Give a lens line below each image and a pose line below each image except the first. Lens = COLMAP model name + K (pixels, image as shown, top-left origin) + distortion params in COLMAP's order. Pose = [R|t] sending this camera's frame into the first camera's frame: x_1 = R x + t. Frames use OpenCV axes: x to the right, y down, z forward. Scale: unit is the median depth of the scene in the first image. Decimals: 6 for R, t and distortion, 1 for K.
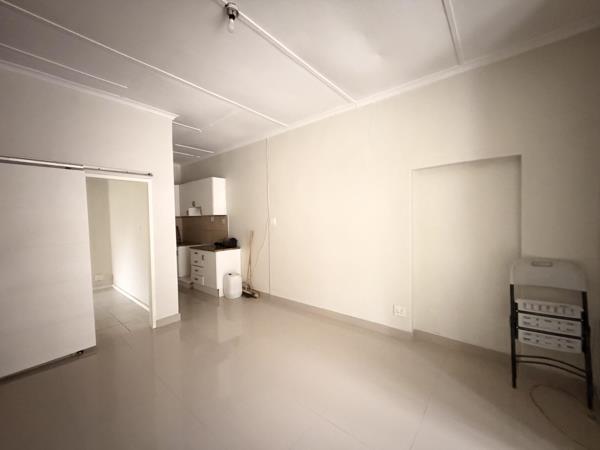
lens RADIAL K [[238.4, 0, 297.2], [0, 238.4, 224.5], [0, 0, 1]] dist [-0.003264, -0.000177]
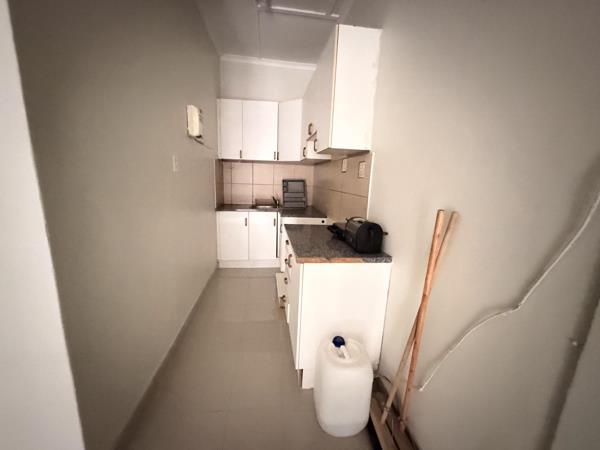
lens RADIAL K [[238.4, 0, 298.8], [0, 238.4, 226.9], [0, 0, 1]] dist [-0.003264, -0.000177]
pose [[0.738614, 0.182751, -0.648885, -0.144754], [-0.068359, 0.977896, 0.197601, 0.006916], [0.670654, -0.101594, 0.734781, 0.738063]]
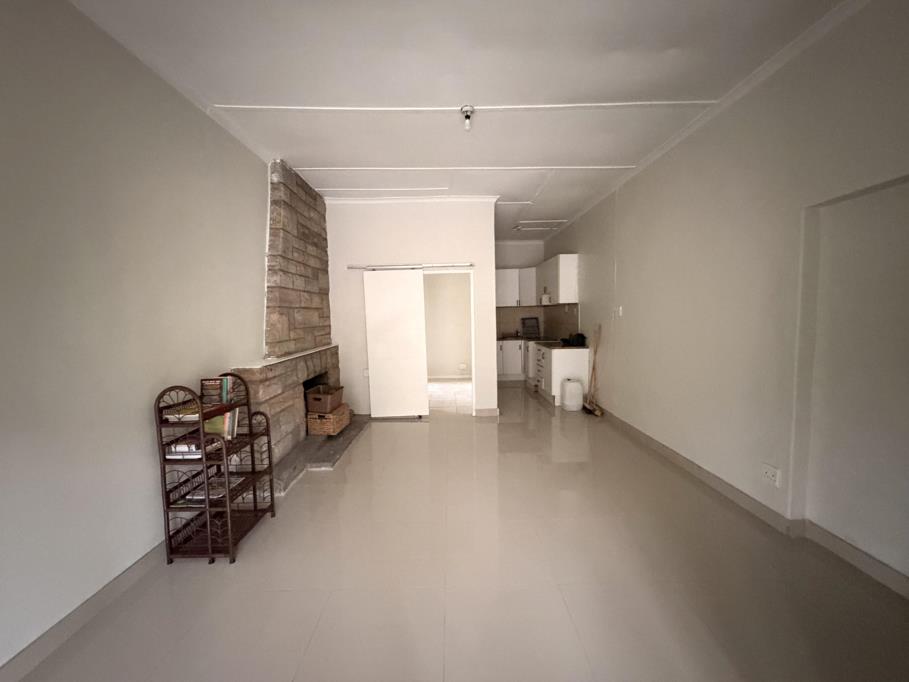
lens RADIAL K [[361.2, 0, 451.9], [0, 361.2, 339.8], [0, 0, 1]] dist [-0.003264, -0.000177]
pose [[0.648791, 0.057843, -0.758765, 0.347441], [-0.011065, 0.997719, 0.066597, 0.004929], [0.760886, -0.034812, 0.647951, -0.047689]]
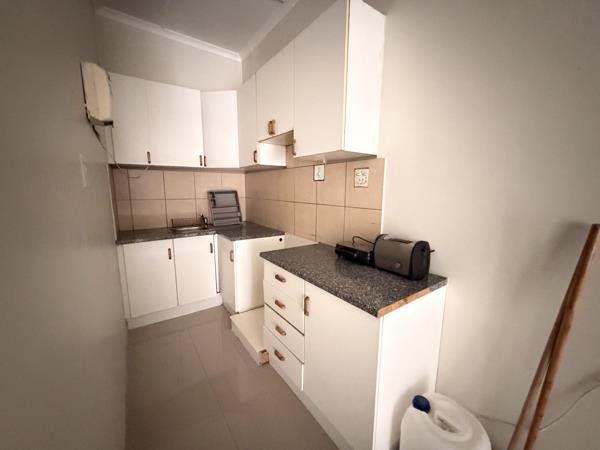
lens RADIAL K [[238.4, 0, 301.8], [0, 238.4, 226.9], [0, 0, 1]] dist [-0.003264, -0.000177]
pose [[0.969047, 0.064480, -0.238305, -0.344579], [-0.030480, 0.989152, 0.143700, 0.008227], [0.244986, -0.131989, 0.960500, 0.754537]]
